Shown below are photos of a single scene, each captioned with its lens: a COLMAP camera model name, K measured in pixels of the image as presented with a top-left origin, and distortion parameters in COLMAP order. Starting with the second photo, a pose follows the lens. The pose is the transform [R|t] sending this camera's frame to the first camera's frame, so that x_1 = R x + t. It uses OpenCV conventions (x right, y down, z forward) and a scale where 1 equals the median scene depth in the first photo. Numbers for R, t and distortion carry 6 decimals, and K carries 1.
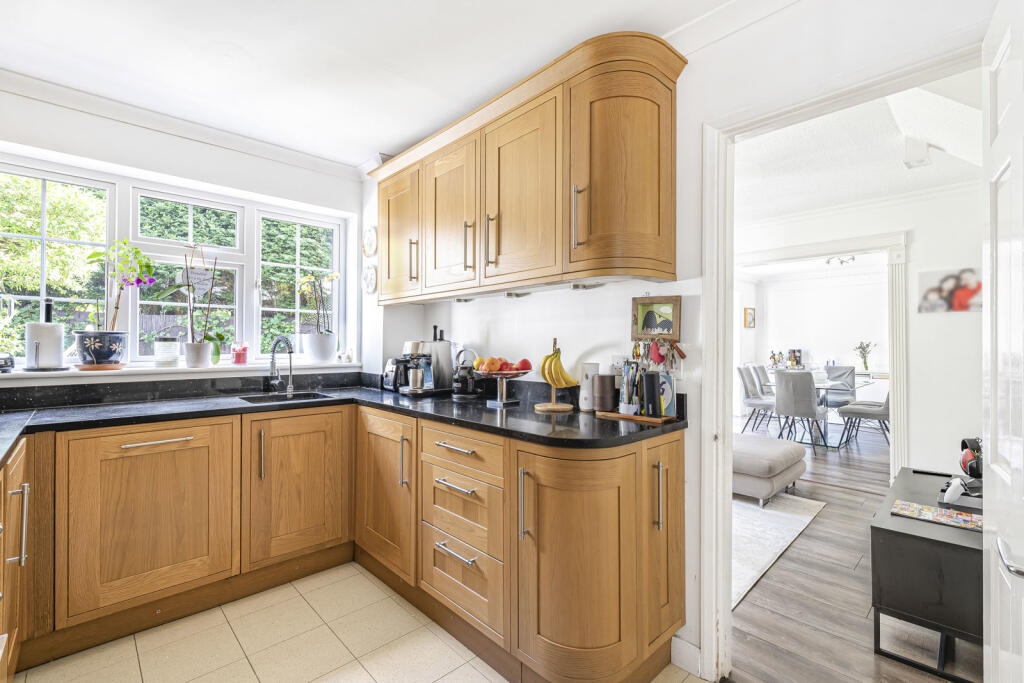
lens RADIAL K [[454.3, 0, 513.9], [0, 454.3, 337.3], [0, 0, 1]] dist [0.000970, -0.000072]
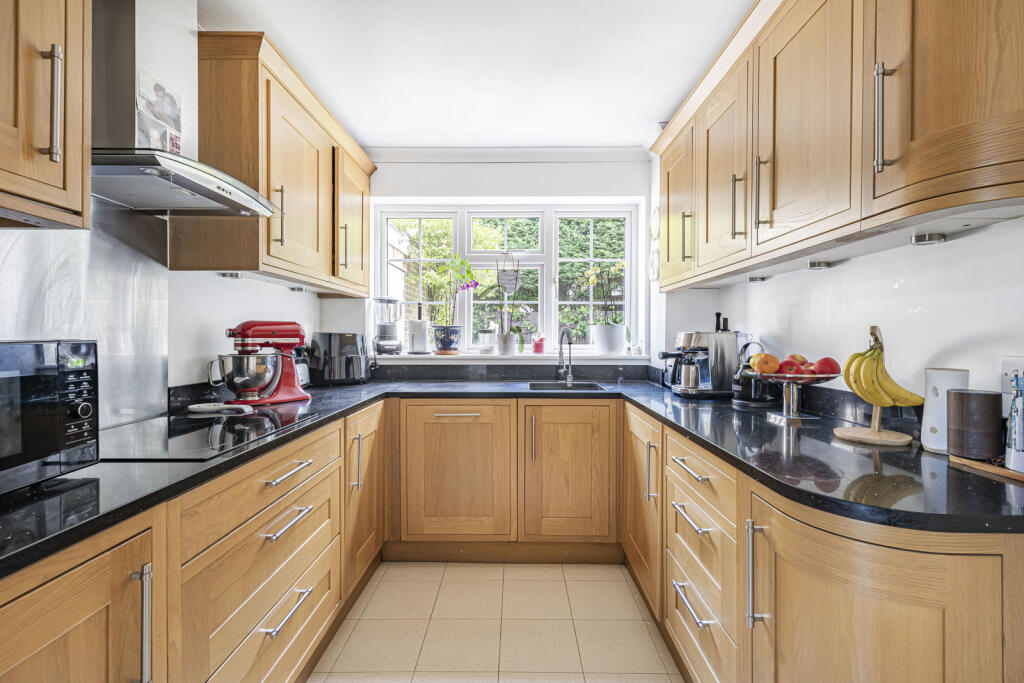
lens RADIAL K [[454.3, 0, 513.9], [0, 454.3, 337.3], [0, 0, 1]] dist [0.000970, -0.000072]
pose [[0.719724, 0.003738, -0.694250, 0.150192], [0.009515, 0.999838, 0.015247, 0.002791], [0.694195, -0.017580, 0.719573, 0.183628]]
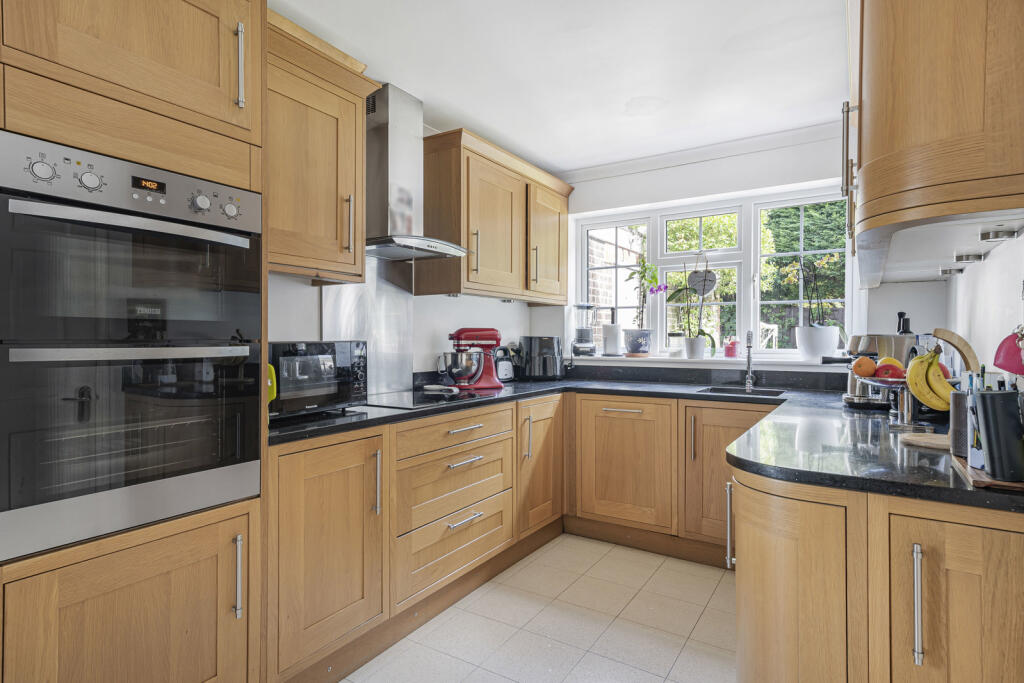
lens RADIAL K [[544.5, 0, 512.0], [0, 544.5, 341.5], [0, 0, 1]] dist [0.021853, -0.000152]
pose [[0.243396, 0.005513, -0.969911, 0.593139], [0.013761, 0.999864, 0.009137, 0.003947], [0.969829, -0.015571, 0.243287, 0.233988]]
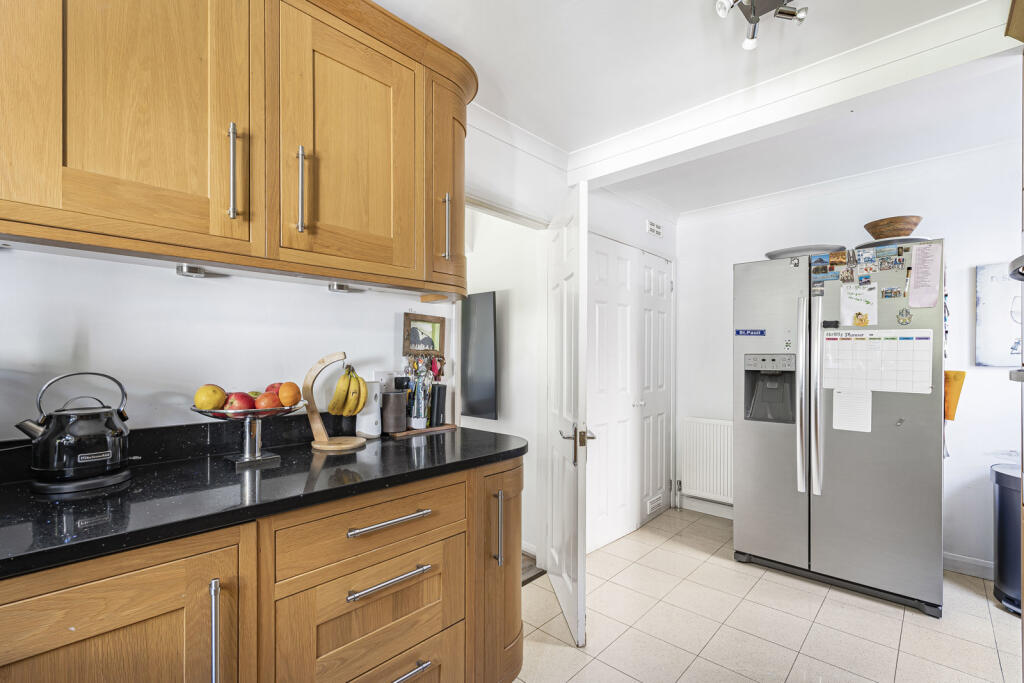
lens RADIAL K [[461.2, 0, 511.6], [0, 461.2, 358.6], [0, 0, 1]] dist [-0.000210, -0.000077]
pose [[-0.057558, -0.002592, 0.998339, -0.619942], [-0.016782, 0.999858, 0.001628, 0.006184], [-0.998201, -0.016660, -0.057593, 0.681257]]
